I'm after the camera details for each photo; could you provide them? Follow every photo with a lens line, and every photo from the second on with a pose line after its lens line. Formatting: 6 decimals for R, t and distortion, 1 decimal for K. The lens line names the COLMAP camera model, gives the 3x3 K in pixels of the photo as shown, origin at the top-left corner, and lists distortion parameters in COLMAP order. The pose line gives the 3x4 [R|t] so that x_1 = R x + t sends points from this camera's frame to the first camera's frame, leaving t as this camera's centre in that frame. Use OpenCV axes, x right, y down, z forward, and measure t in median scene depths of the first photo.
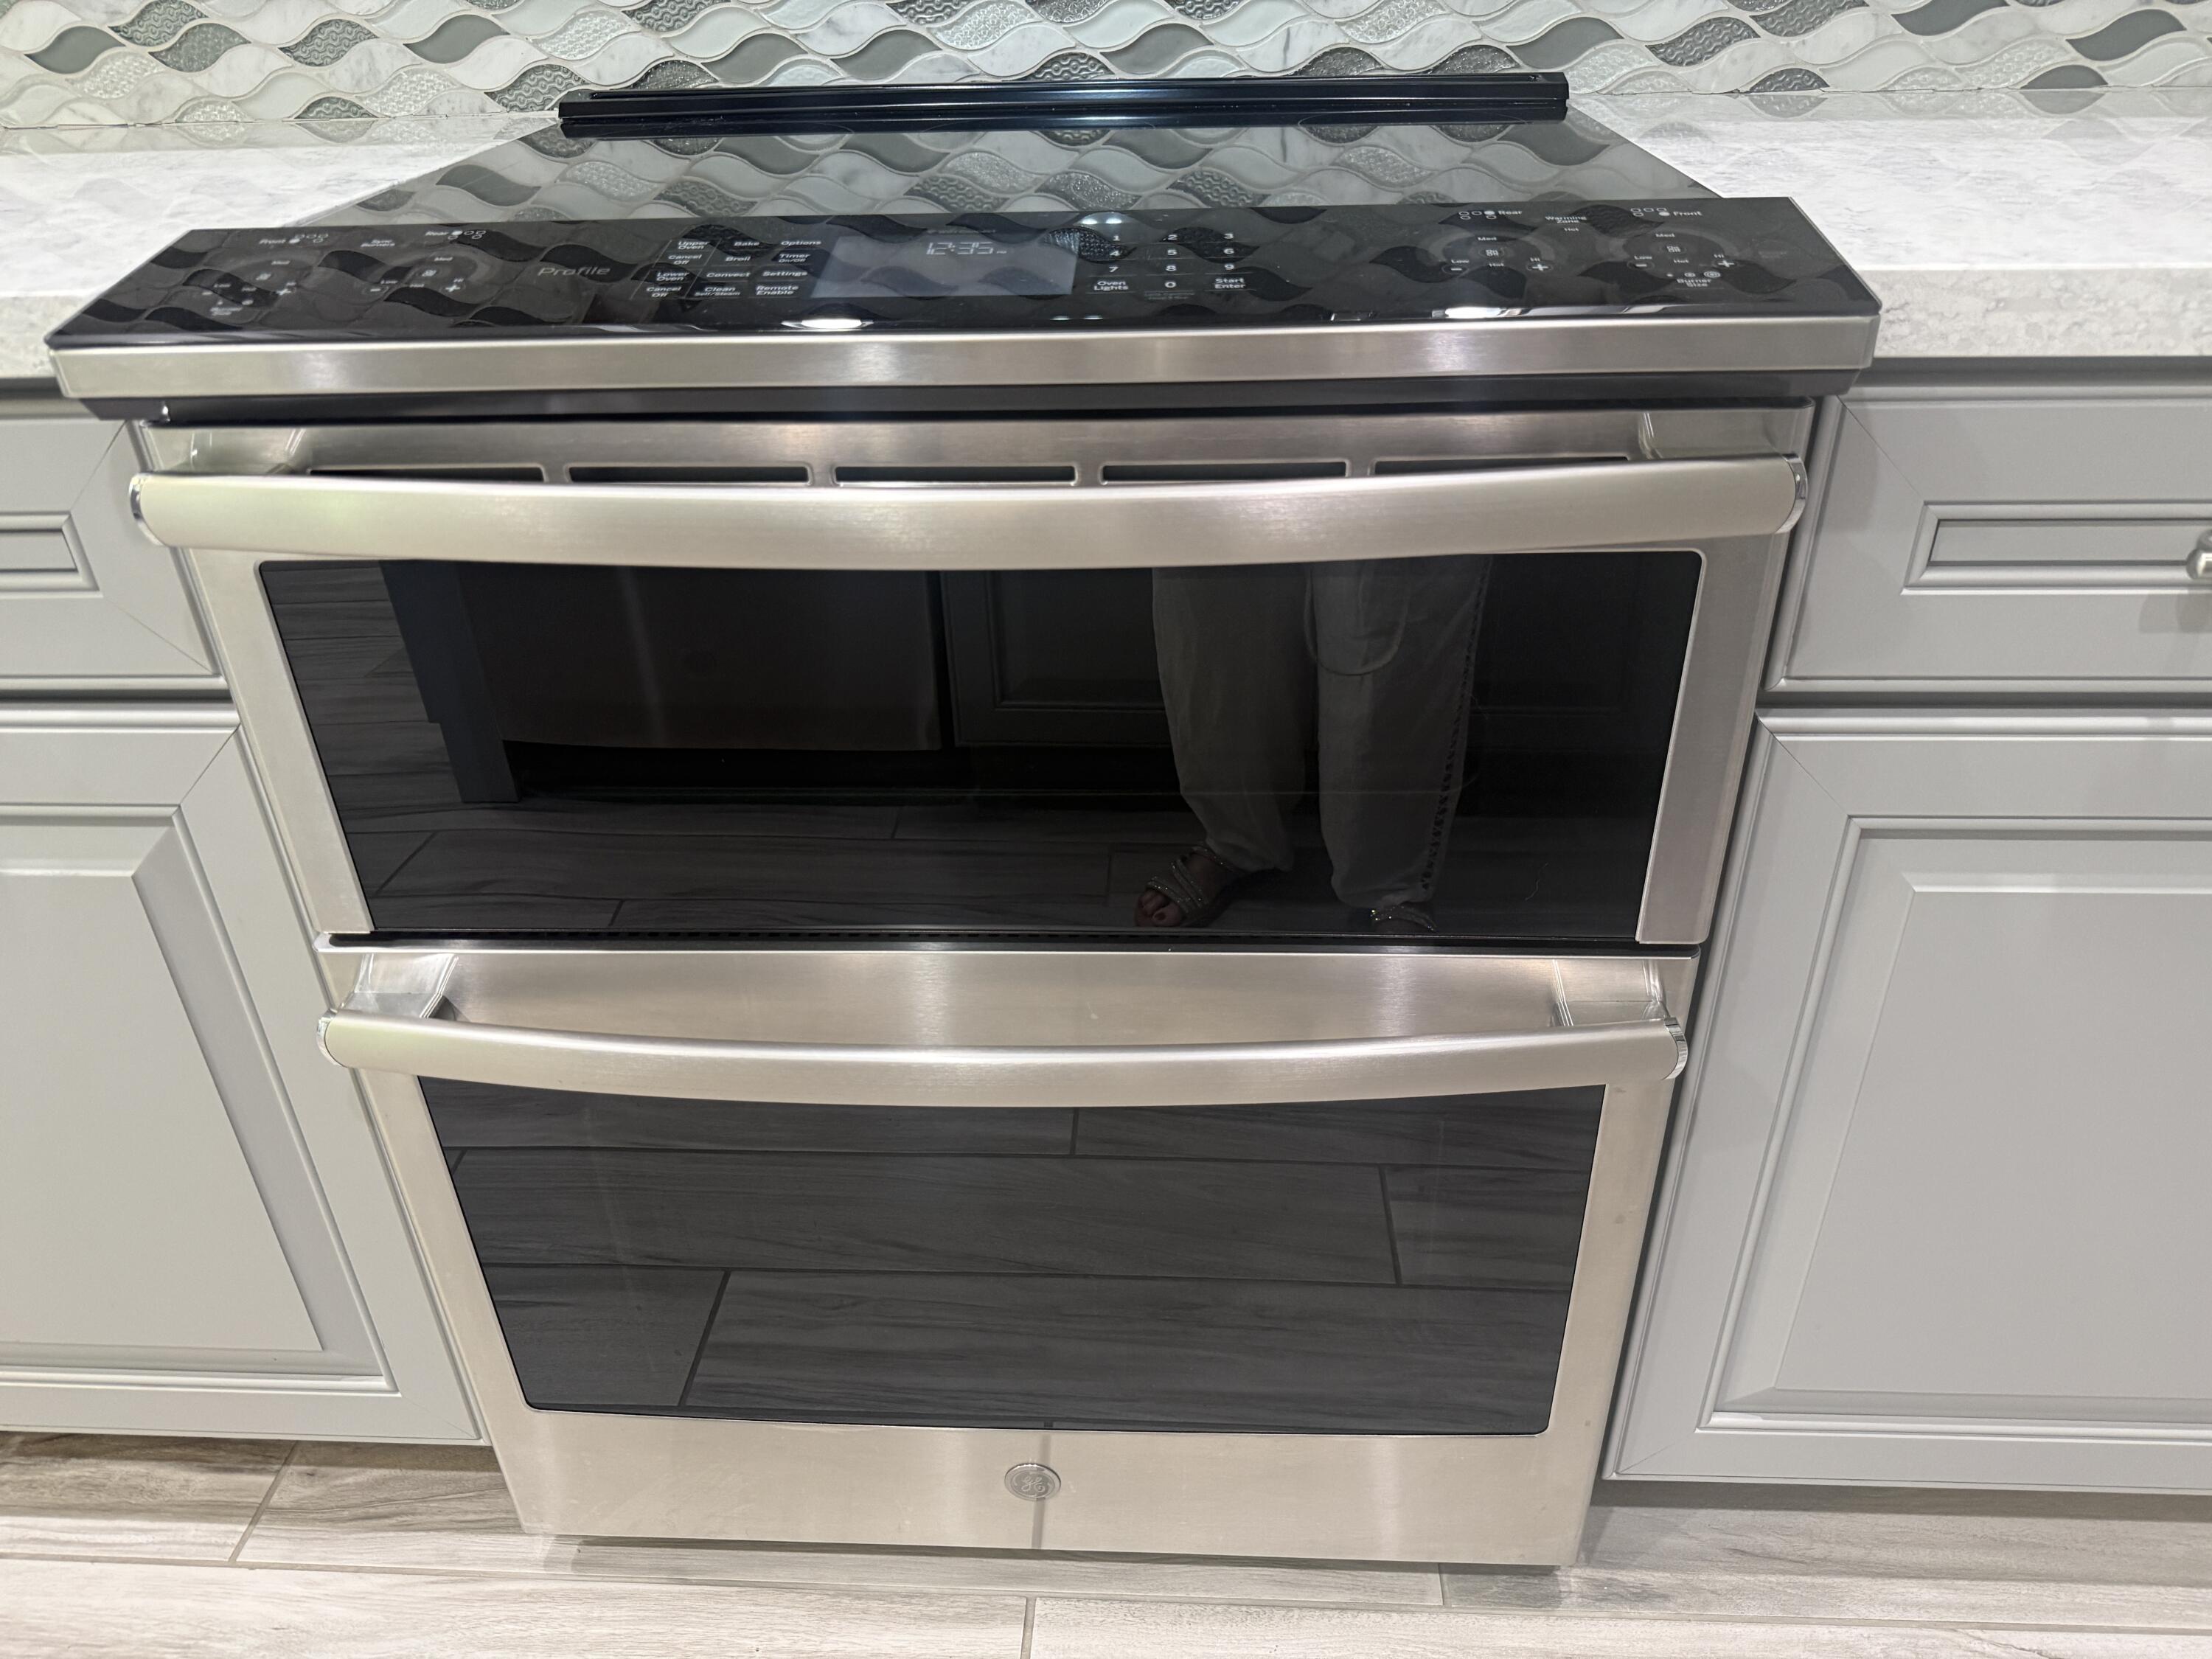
lens RADIAL K [[1556.0, 0, 1101.0], [0, 1556.0, 835.8], [0, 0, 1]] dist [-0.010291, -0.001937]
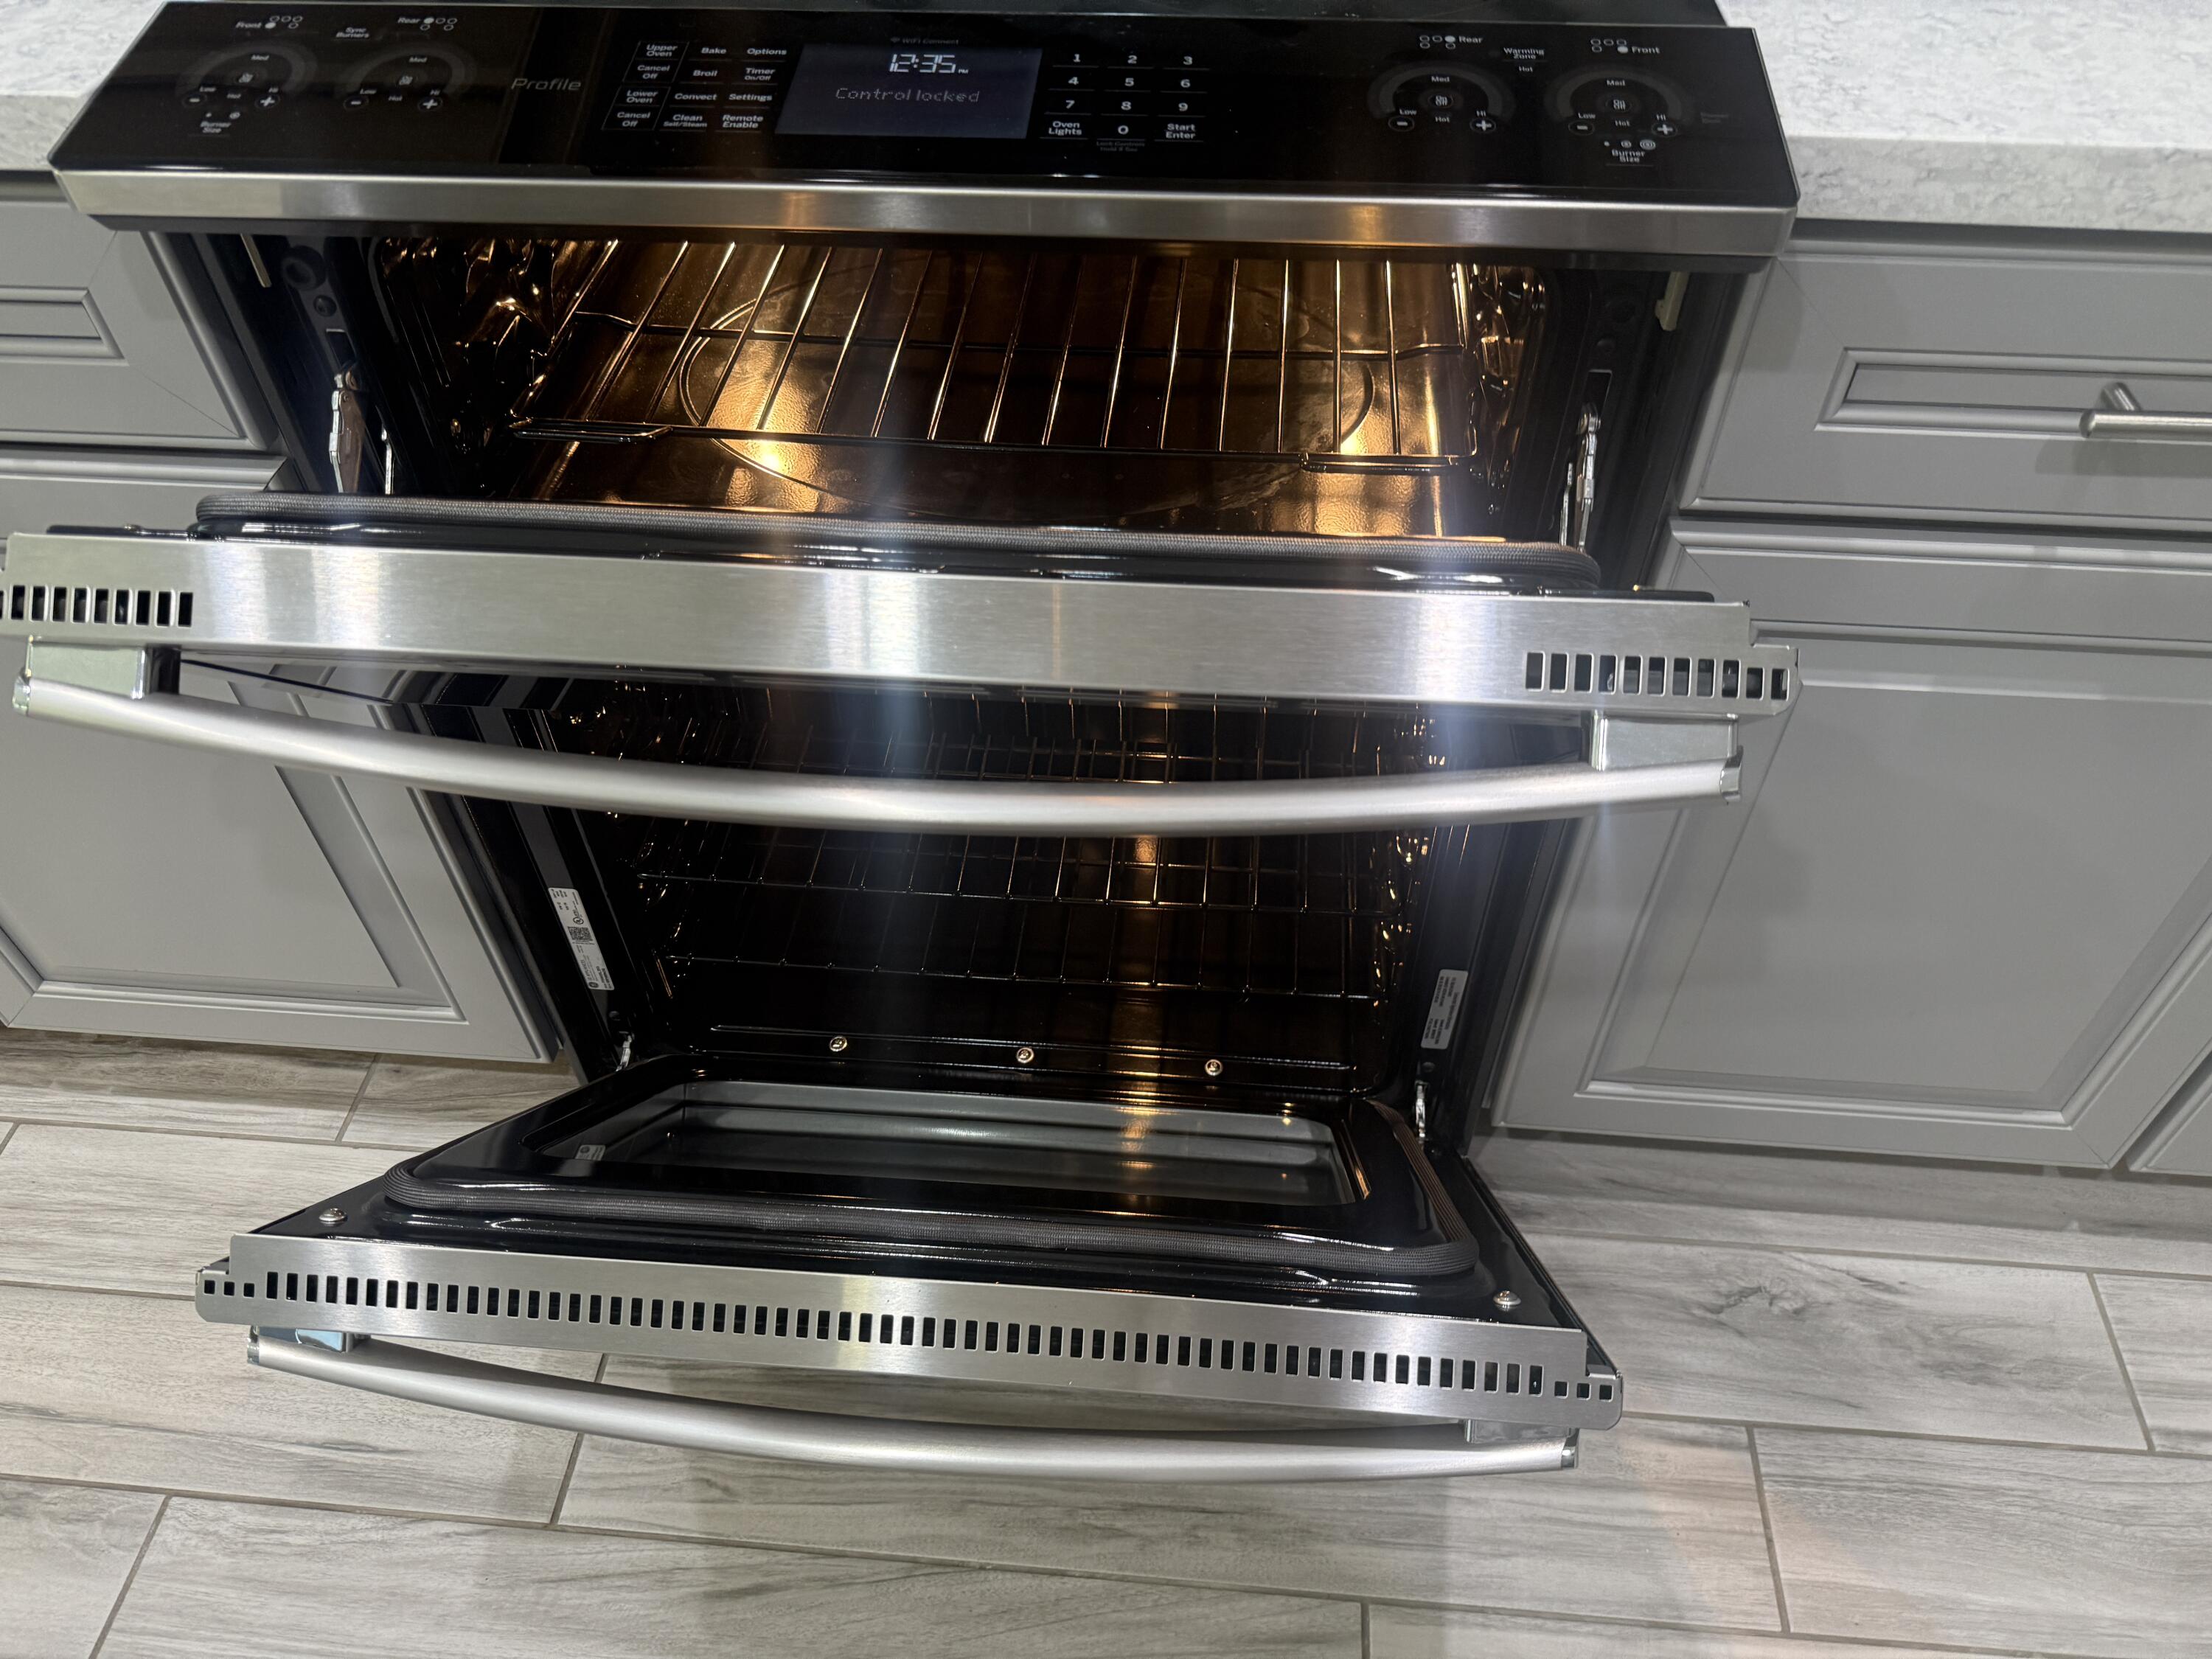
lens RADIAL K [[1556.0, 0, 1105.3], [0, 1556.0, 821.9], [0, 0, 1]] dist [-0.010291, -0.001937]
pose [[0.999398, 0.032100, -0.013130, 0.052006], [-0.027242, 0.960891, 0.275585, -0.168685], [0.021462, -0.275062, 0.961187, -0.097581]]
